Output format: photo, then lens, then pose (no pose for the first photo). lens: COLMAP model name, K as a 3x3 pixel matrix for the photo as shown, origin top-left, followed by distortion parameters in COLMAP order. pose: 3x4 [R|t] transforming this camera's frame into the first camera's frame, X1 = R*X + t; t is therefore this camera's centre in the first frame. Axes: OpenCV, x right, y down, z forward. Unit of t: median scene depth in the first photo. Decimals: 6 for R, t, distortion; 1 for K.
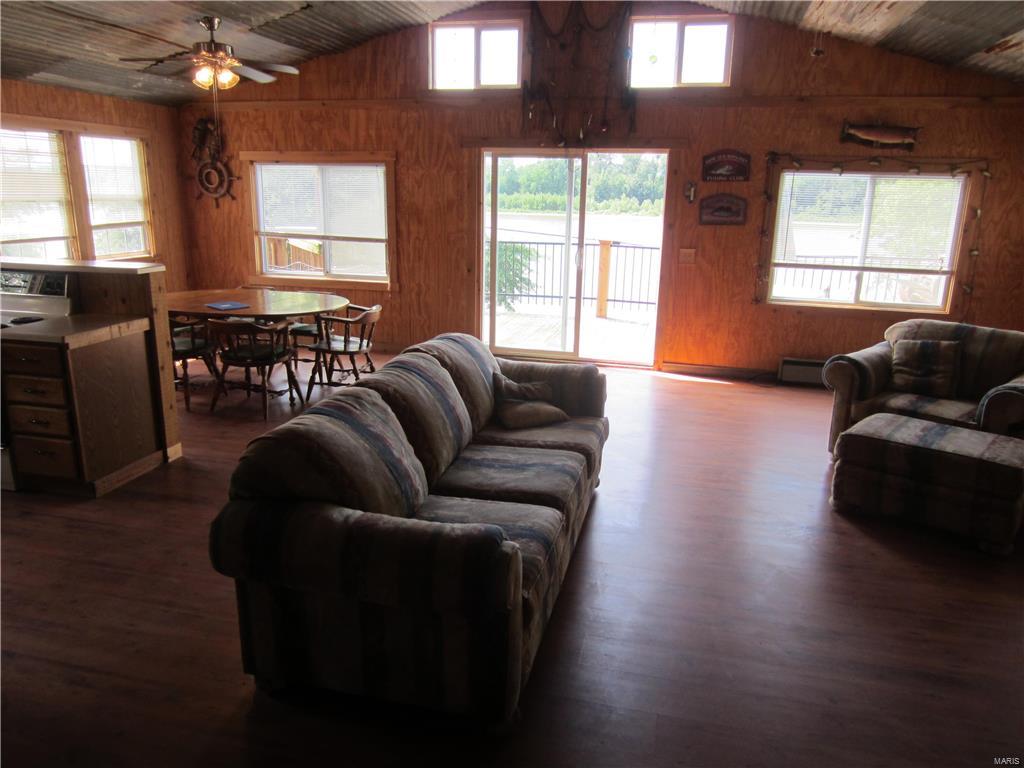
lens RADIAL K [[733.0, 0, 510.2], [0, 733.0, 389.3], [0, 0, 1]] dist [-0.030519, 0.011855]
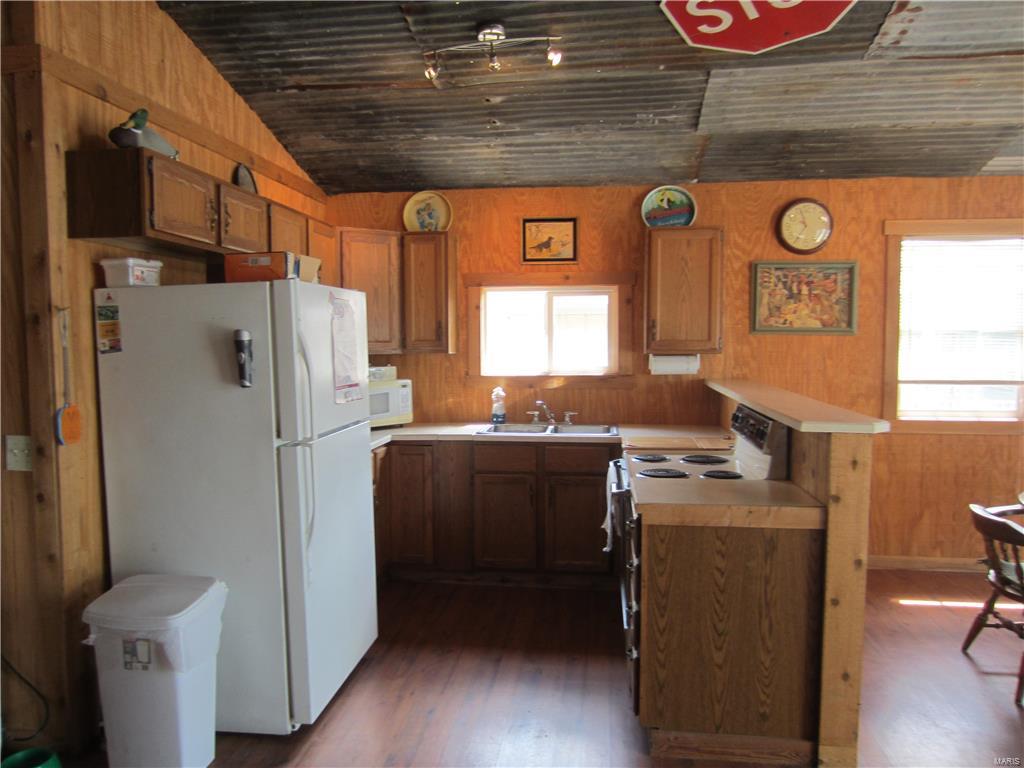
lens RADIAL K [[733.0, 0, 506.6], [0, 733.0, 385.2], [0, 0, 1]] dist [-0.030519, 0.011855]
pose [[0.109512, 0.044968, -0.992968, 0.026644], [-0.255202, 0.966761, 0.015636, -0.089907], [0.960666, 0.251695, 0.117348, 0.437733]]
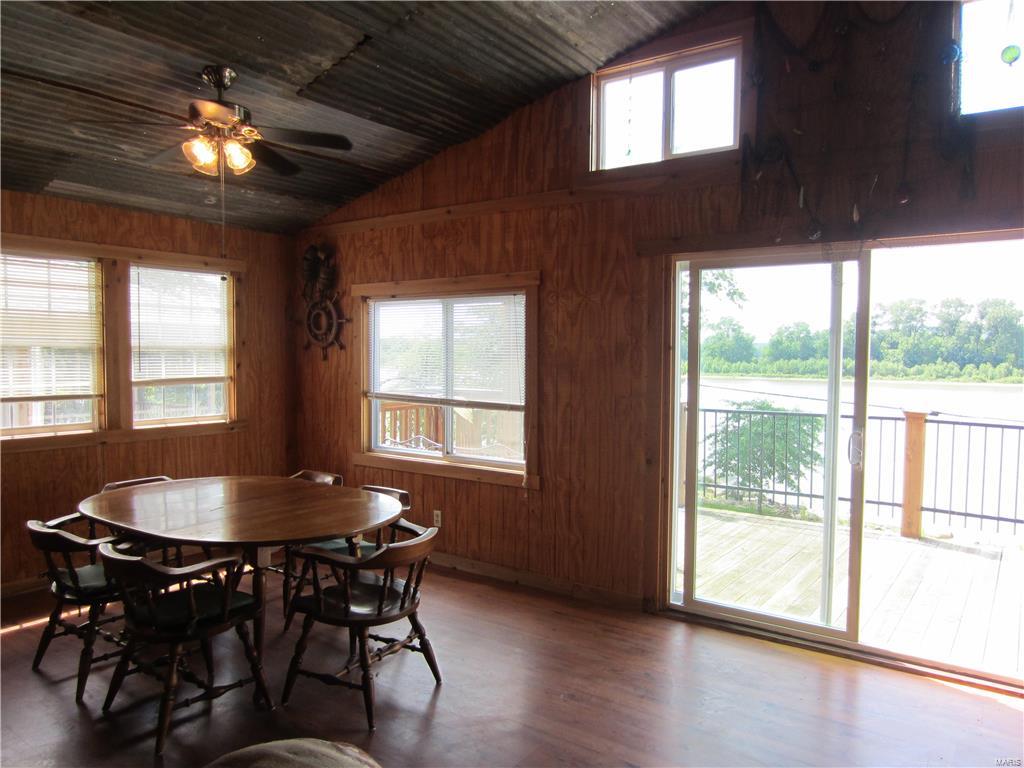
lens RADIAL K [[733.0, 0, 517.2], [0, 733.0, 385.8], [0, 0, 1]] dist [-0.030519, 0.011855]
pose [[0.929504, 0.003830, -0.368792, 0.065488], [-0.086959, 0.974029, -0.209058, -0.100329], [0.358413, 0.226390, 0.905697, 0.472887]]
